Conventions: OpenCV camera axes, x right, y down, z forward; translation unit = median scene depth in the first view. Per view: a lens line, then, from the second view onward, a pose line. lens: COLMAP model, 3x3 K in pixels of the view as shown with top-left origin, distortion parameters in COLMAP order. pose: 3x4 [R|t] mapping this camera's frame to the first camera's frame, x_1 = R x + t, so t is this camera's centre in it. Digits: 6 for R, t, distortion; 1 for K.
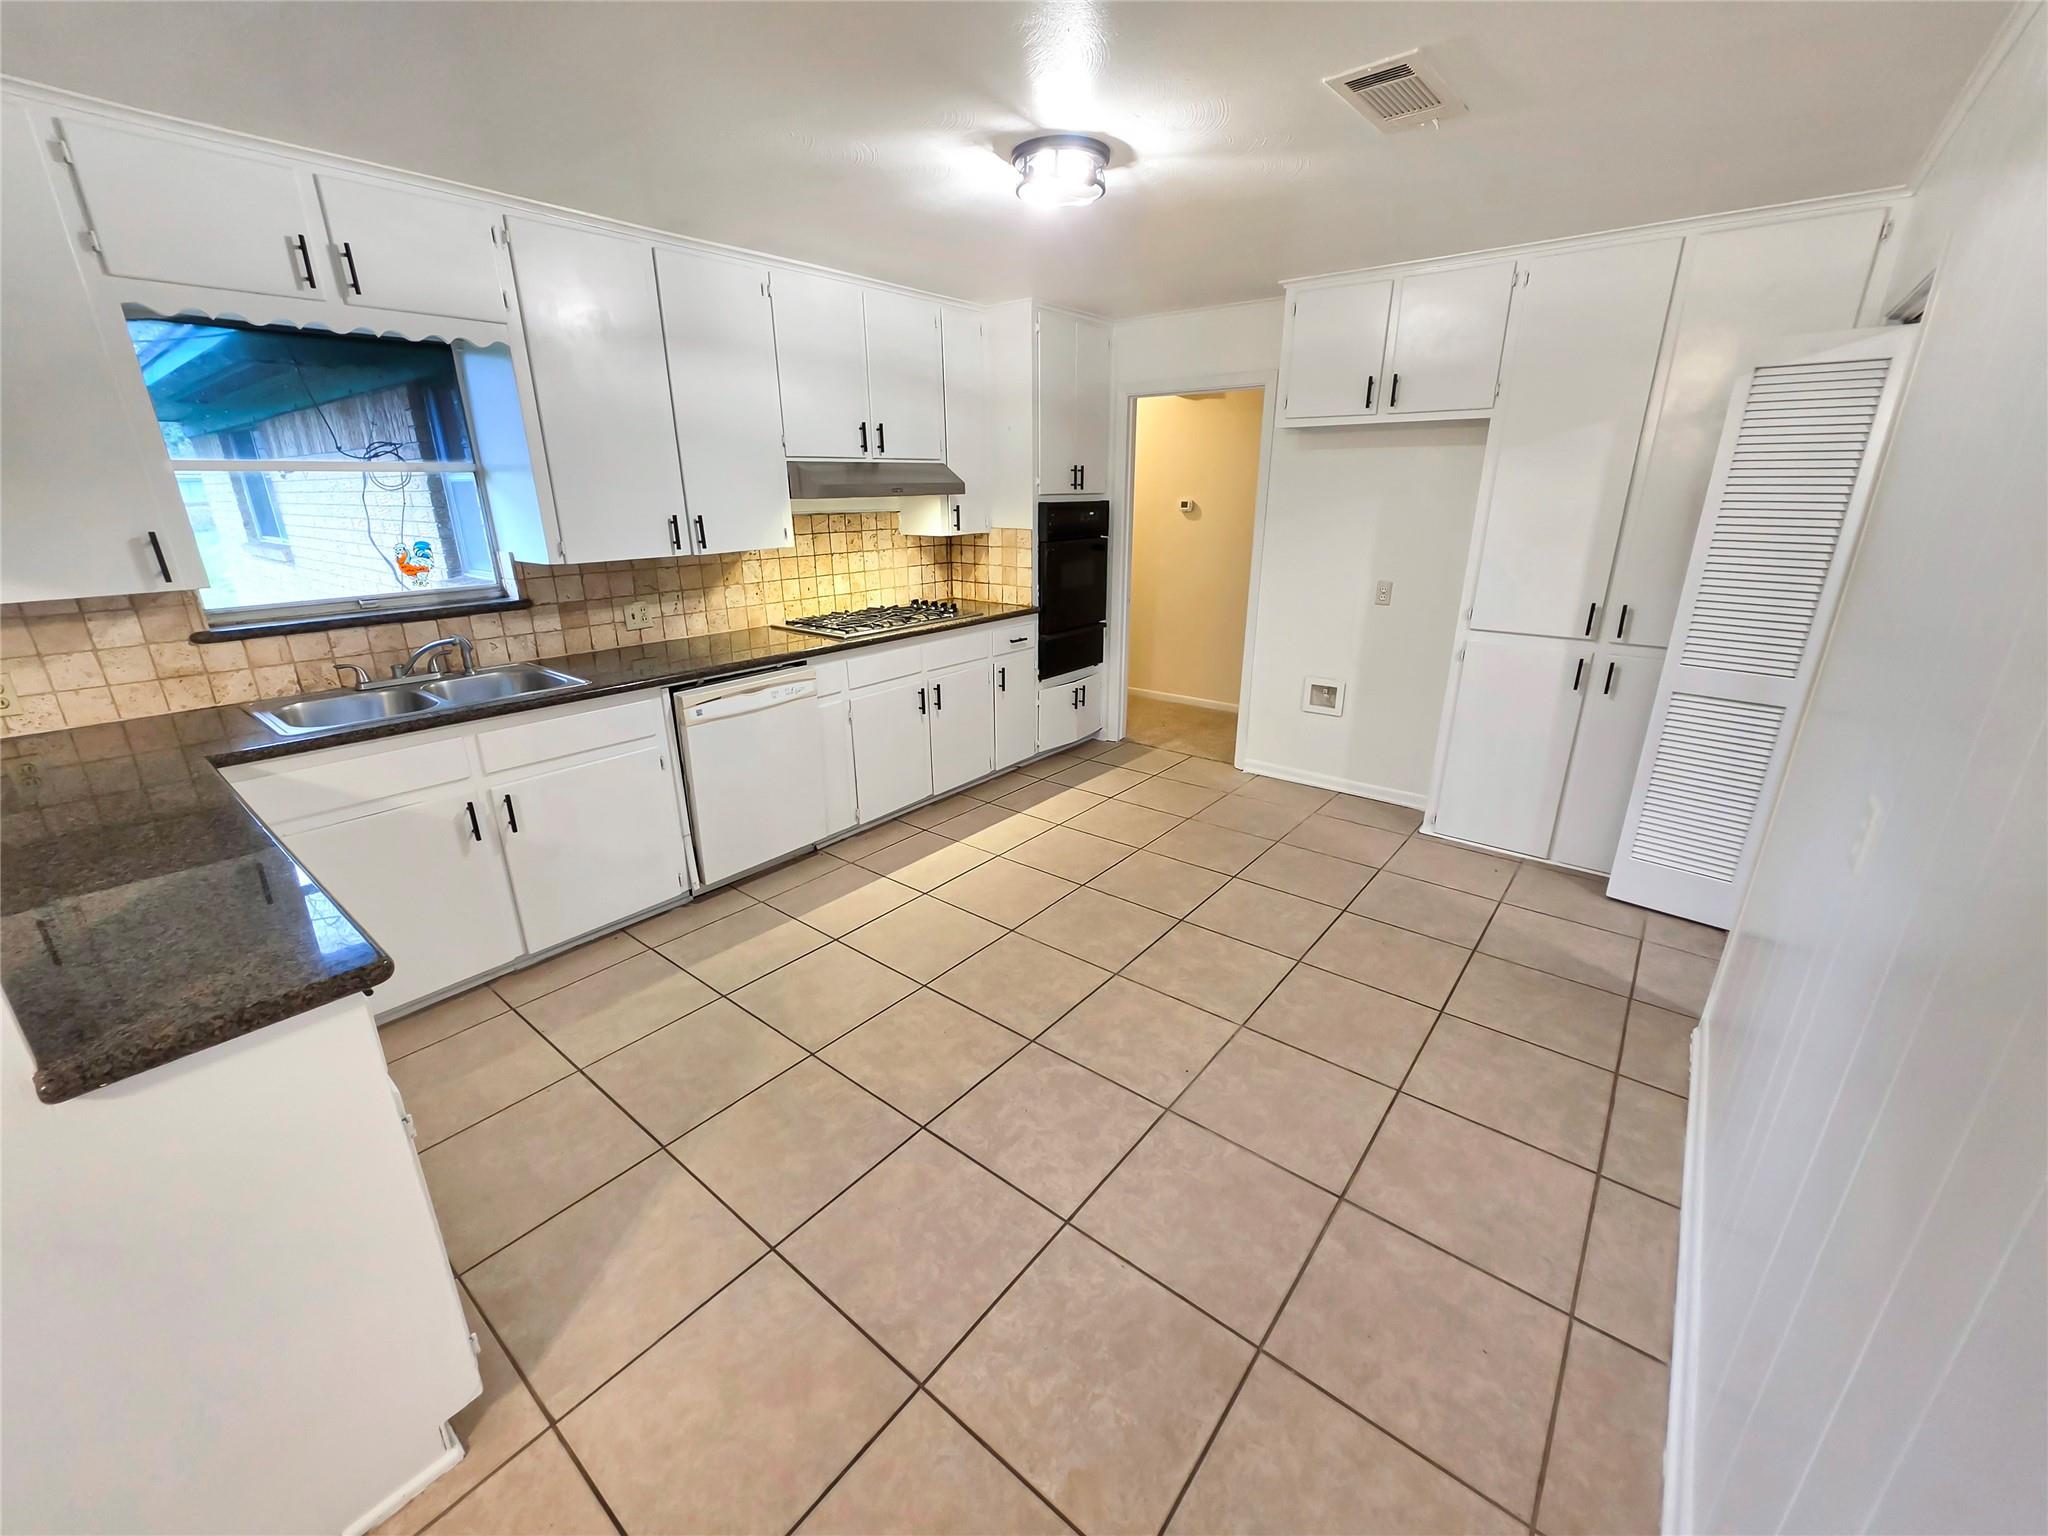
lens RADIAL K [[823.7, 0, 1019.3], [0, 823.7, 763.5], [0, 0, 1]] dist [-0.005618, 0.001473]
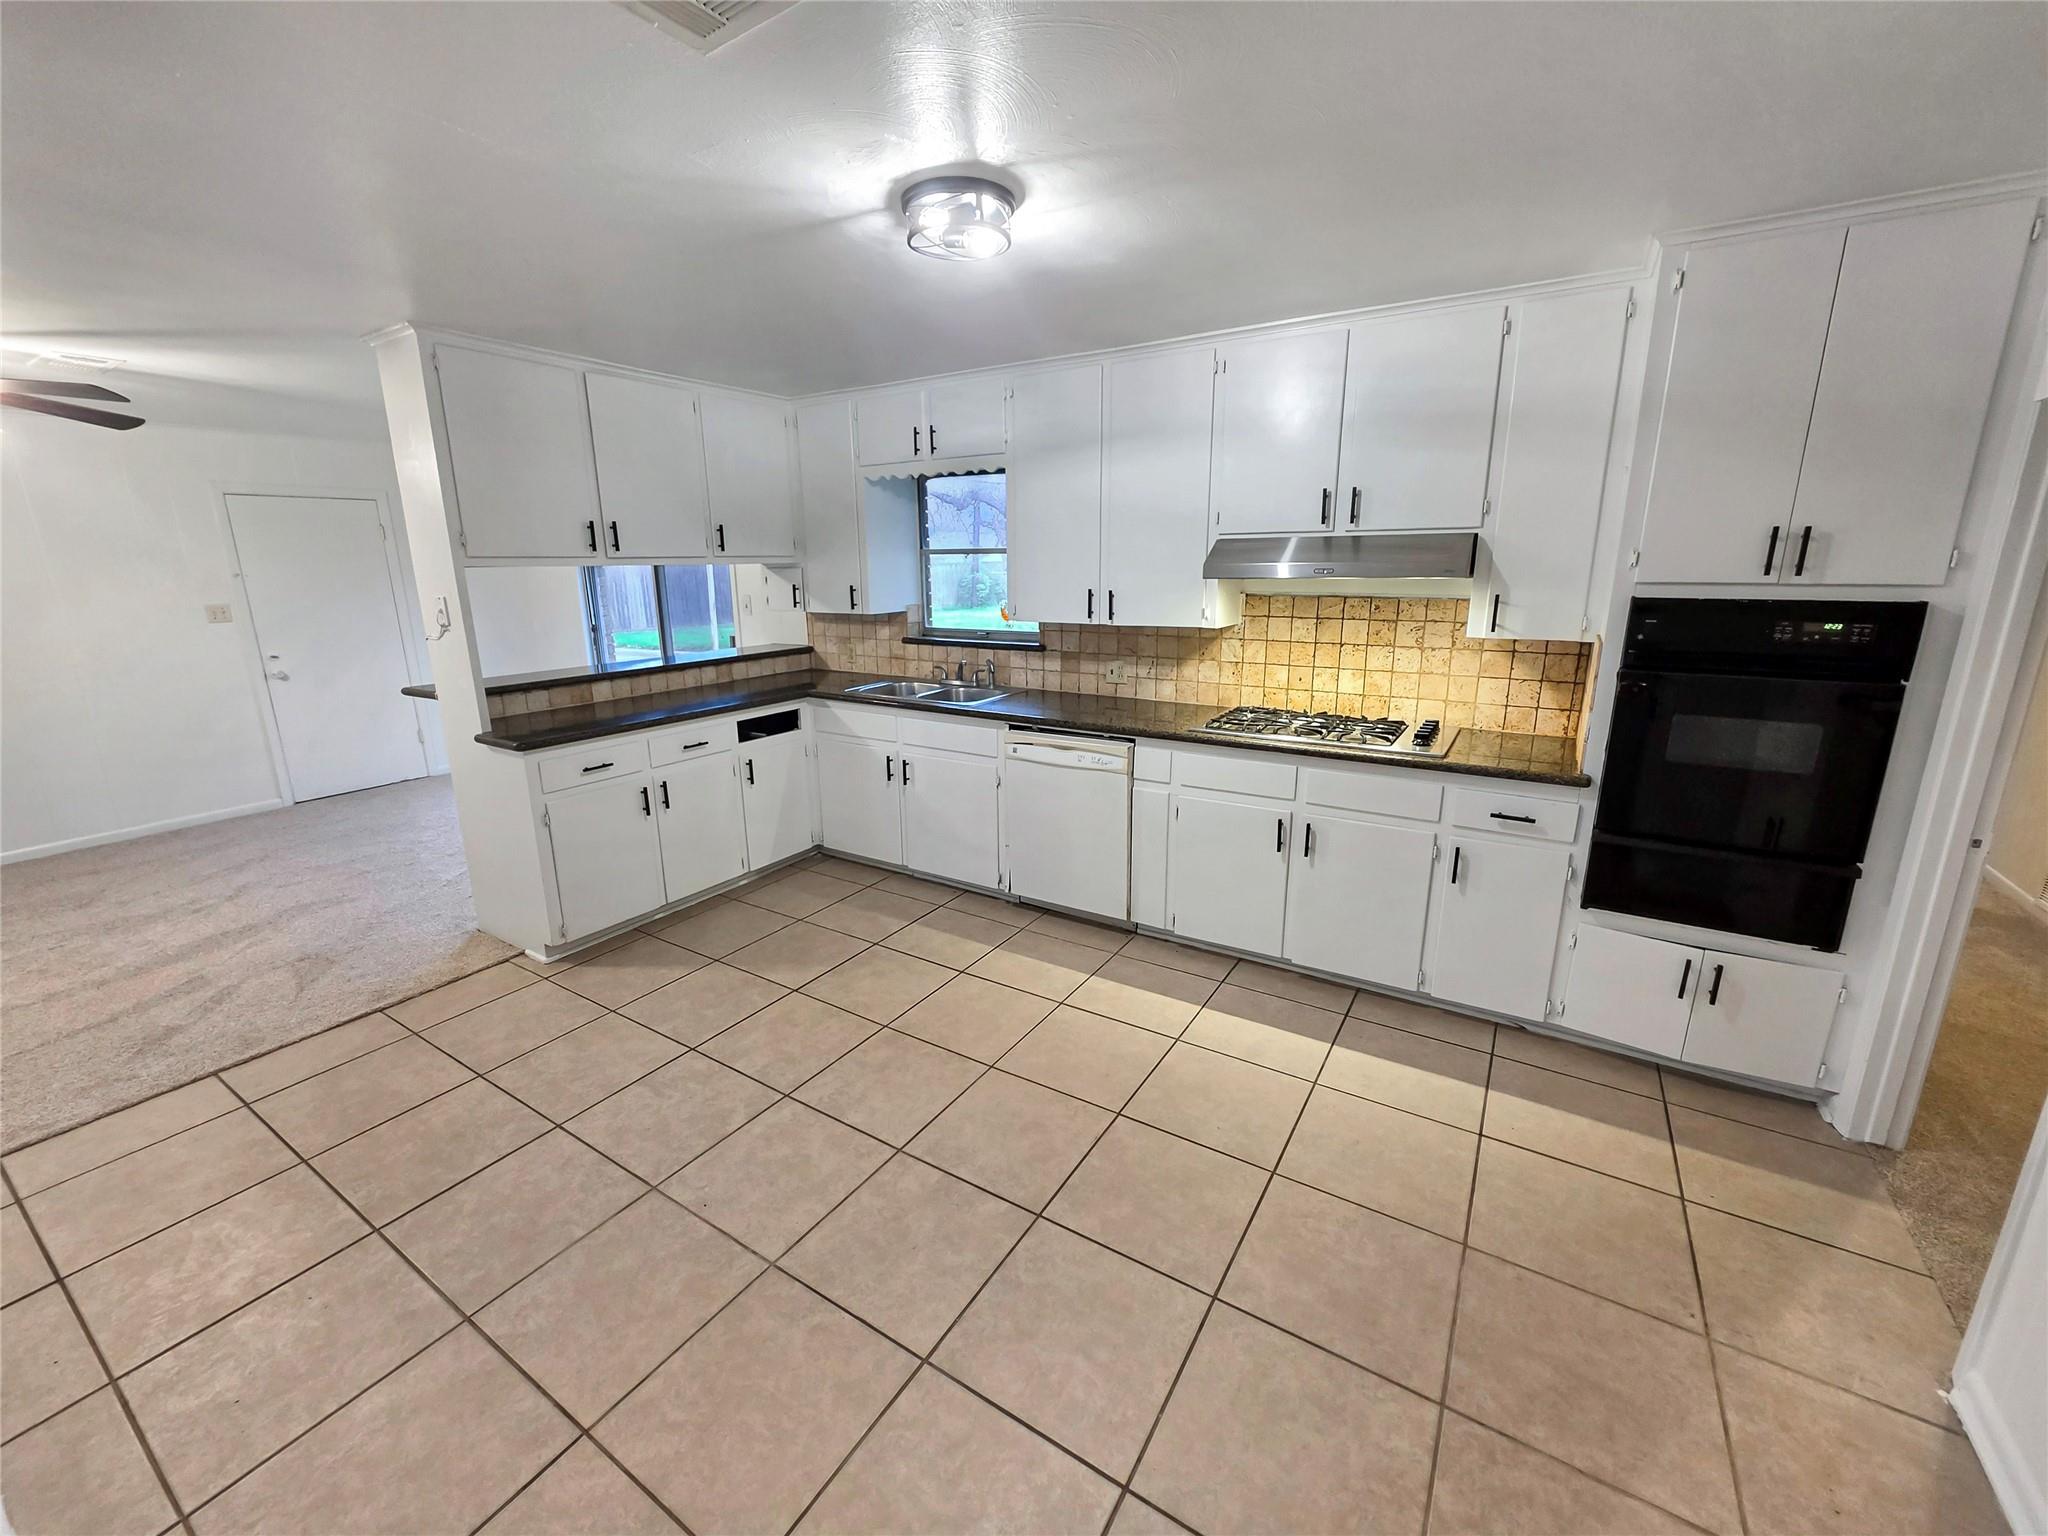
lens RADIAL K [[823.7, 0, 1023.2], [0, 823.7, 768.7], [0, 0, 1]] dist [-0.005618, 0.001473]
pose [[0.118673, 0.252968, -0.960169, 0.575347], [-0.310190, 0.928050, 0.206168, -0.215369], [0.943239, 0.273368, 0.188602, 0.592290]]
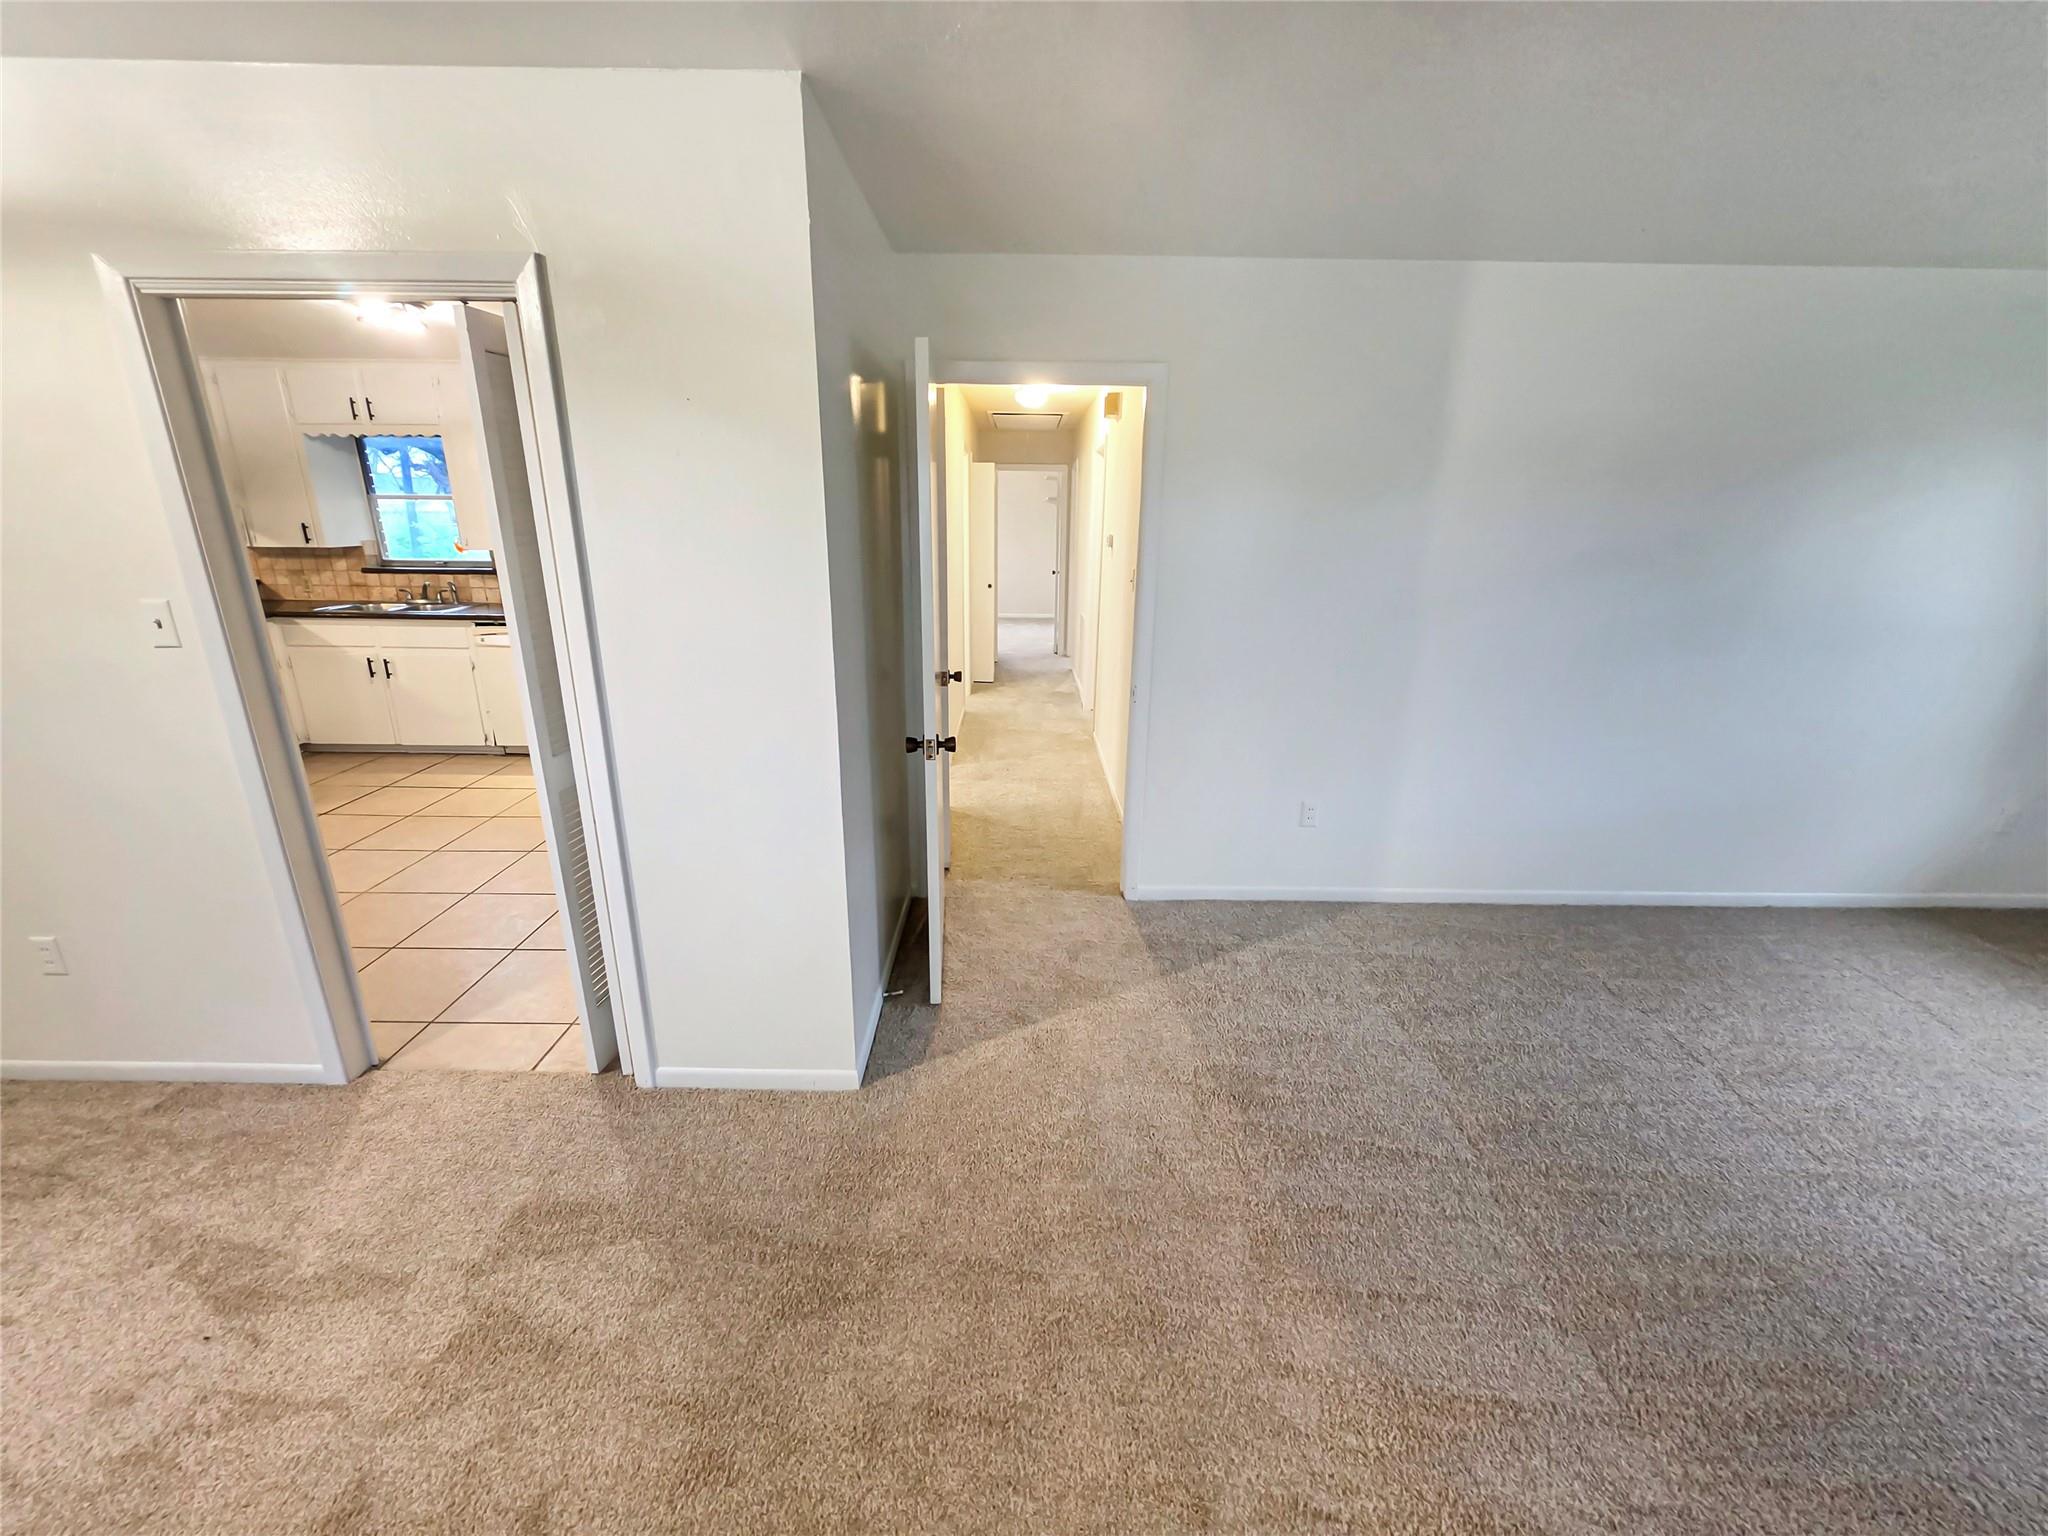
lens RADIAL K [[823.7, 0, 1020.0], [0, 823.7, 766.8], [0, 0, 1]] dist [-0.005618, 0.001473]
pose [[0.630186, 0.243948, -0.737126, 1.221134], [-0.265586, 0.959821, 0.090593, -0.194966], [0.729610, 0.138680, 0.669655, 0.529047]]
